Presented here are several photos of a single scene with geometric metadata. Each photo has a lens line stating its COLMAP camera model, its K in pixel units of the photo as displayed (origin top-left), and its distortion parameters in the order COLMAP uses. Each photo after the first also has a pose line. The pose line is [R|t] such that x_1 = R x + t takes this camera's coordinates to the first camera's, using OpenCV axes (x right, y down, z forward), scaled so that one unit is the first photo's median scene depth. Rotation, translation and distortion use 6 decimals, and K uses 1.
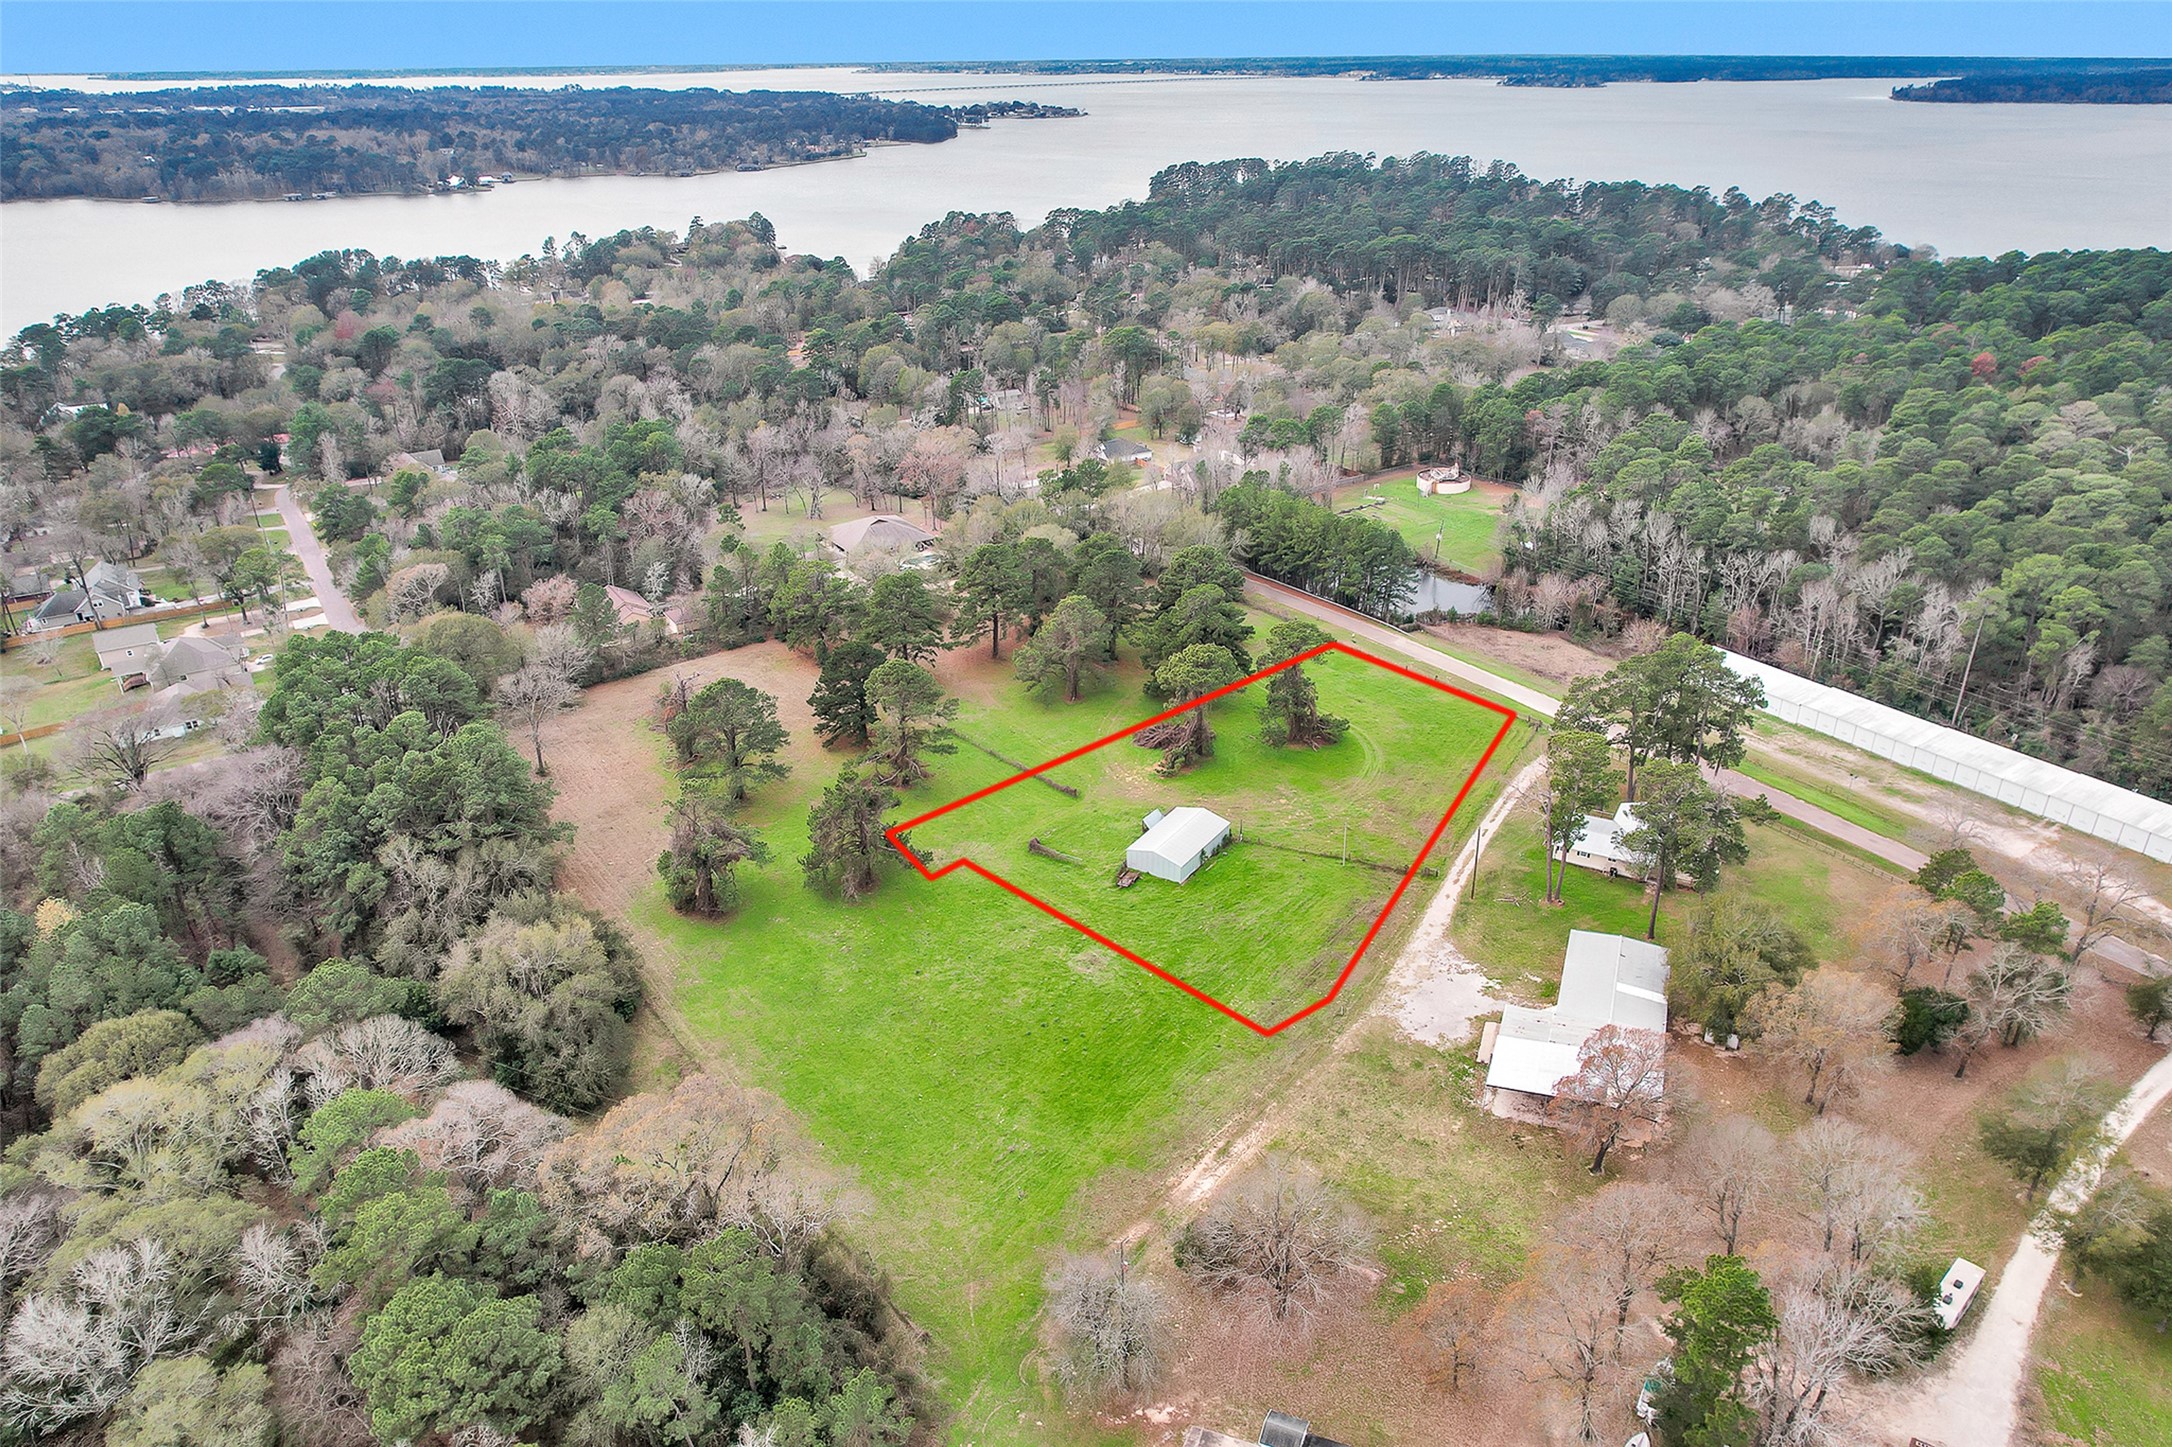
lens RADIAL K [[1410.0, 0, 1093.5], [0, 1410.0, 727.9], [0, 0, 1]] dist [-0.086347, 0.079399]
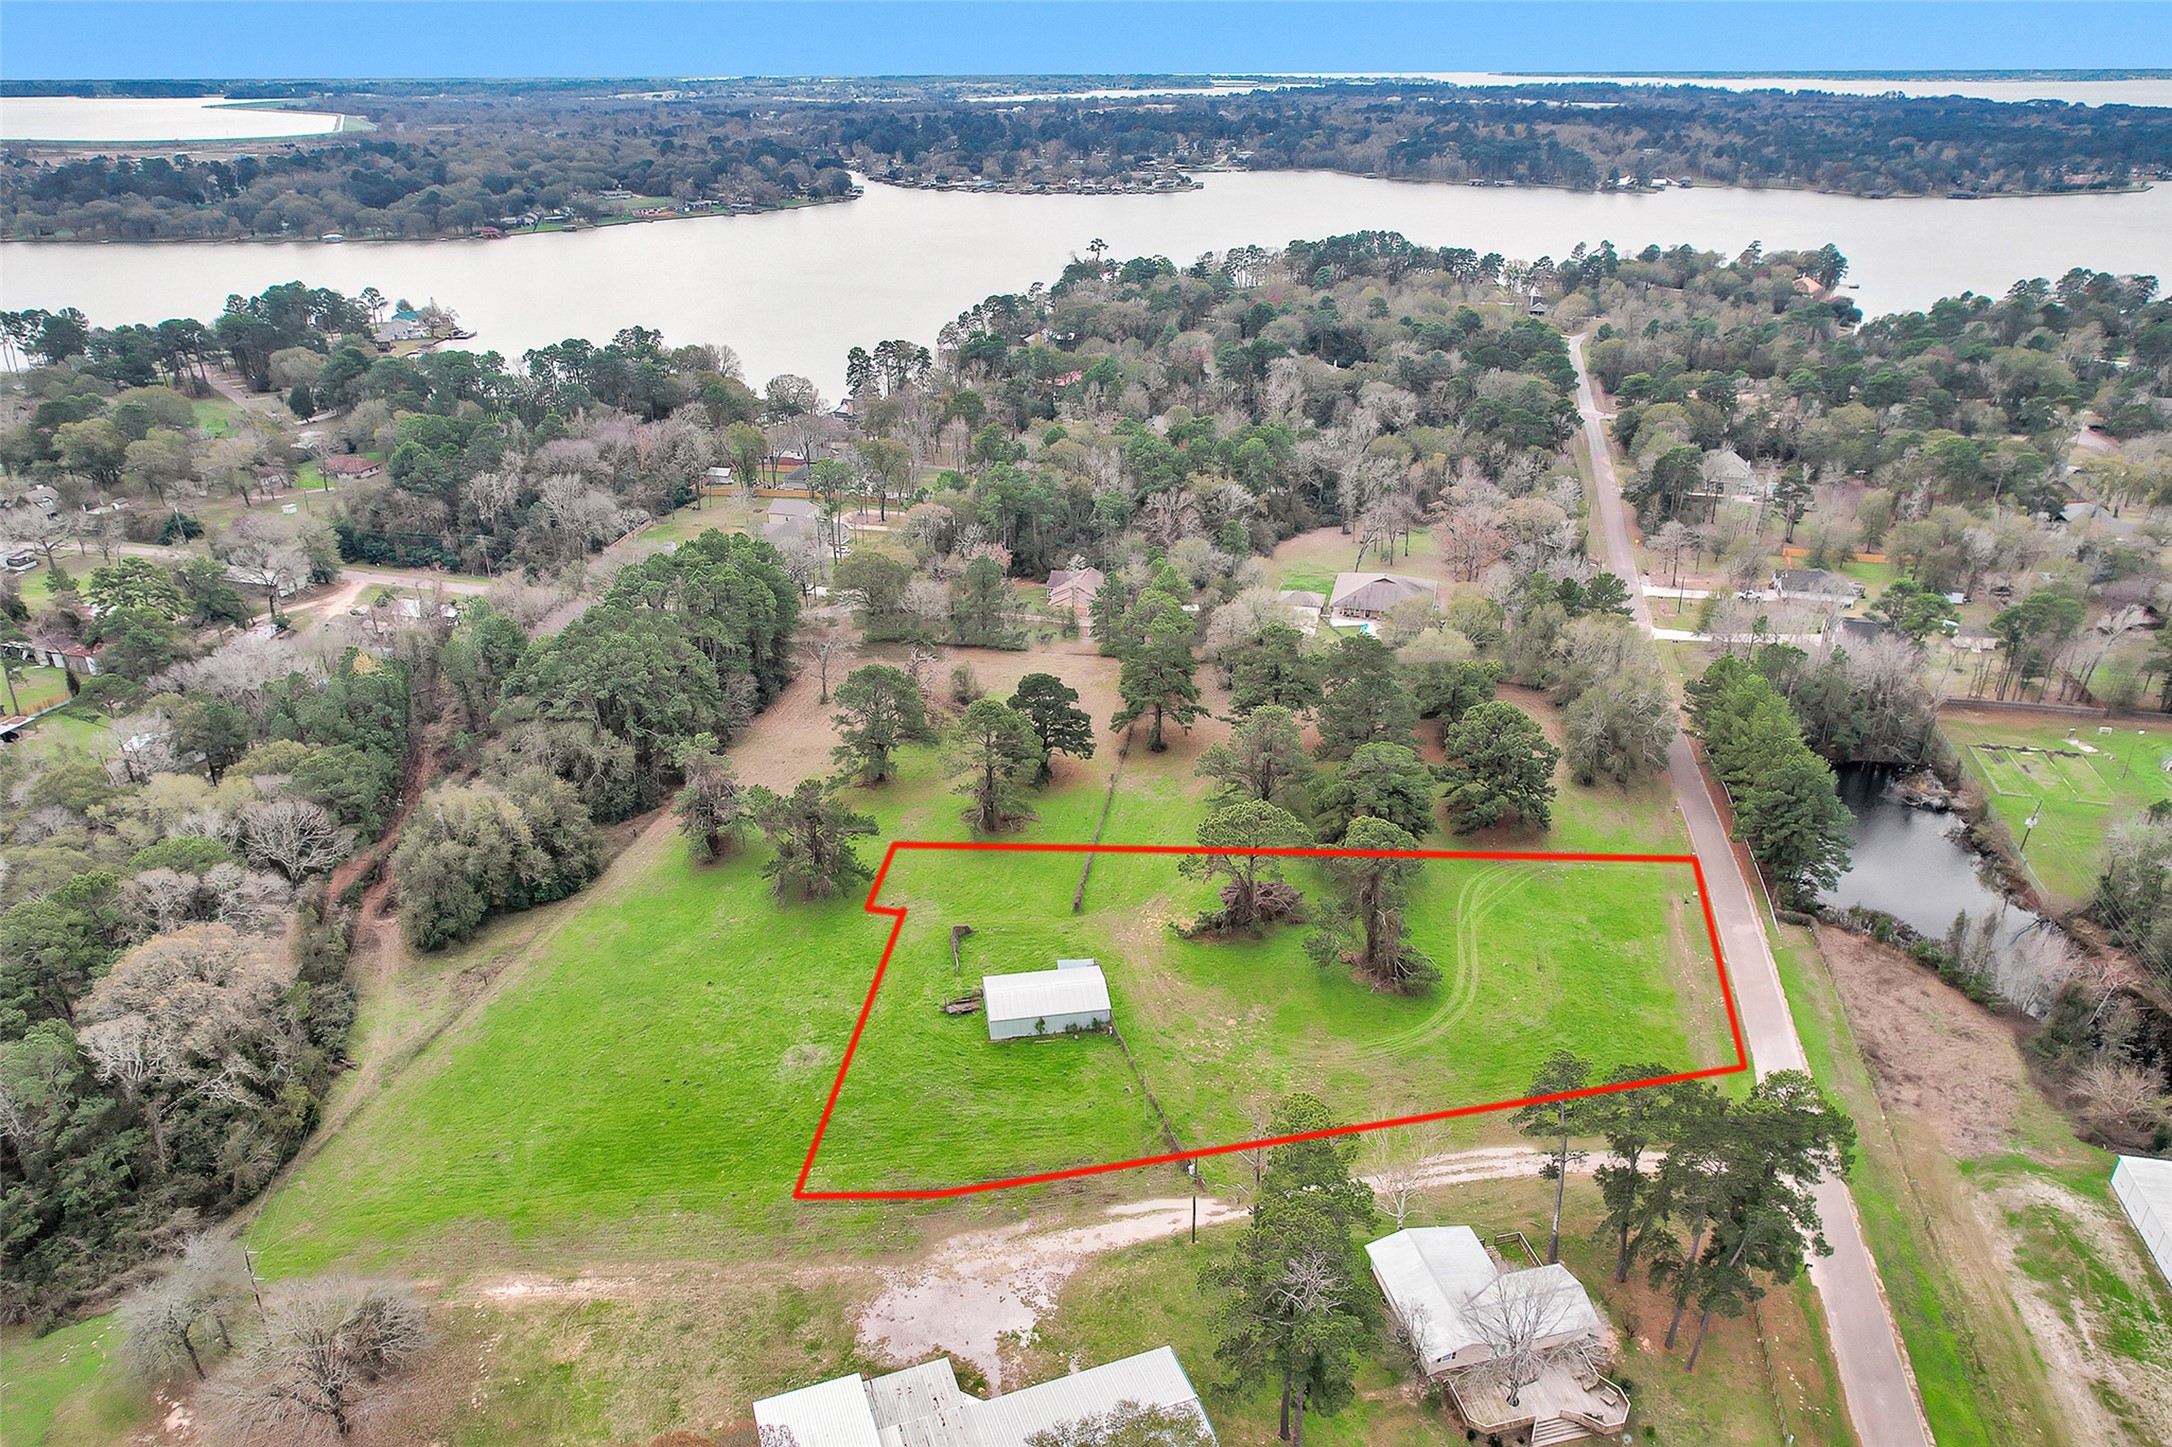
lens RADIAL K [[1410.0, 0, 1093.5], [0, 1410.0, 727.9], [0, 0, 1]] dist [-0.086347, 0.079399]
pose [[0.675467, 0.326967, -0.660936, 0.139117], [-0.327809, 0.936027, 0.128039, -0.044906], [0.660519, 0.130175, 0.739438, 0.088814]]
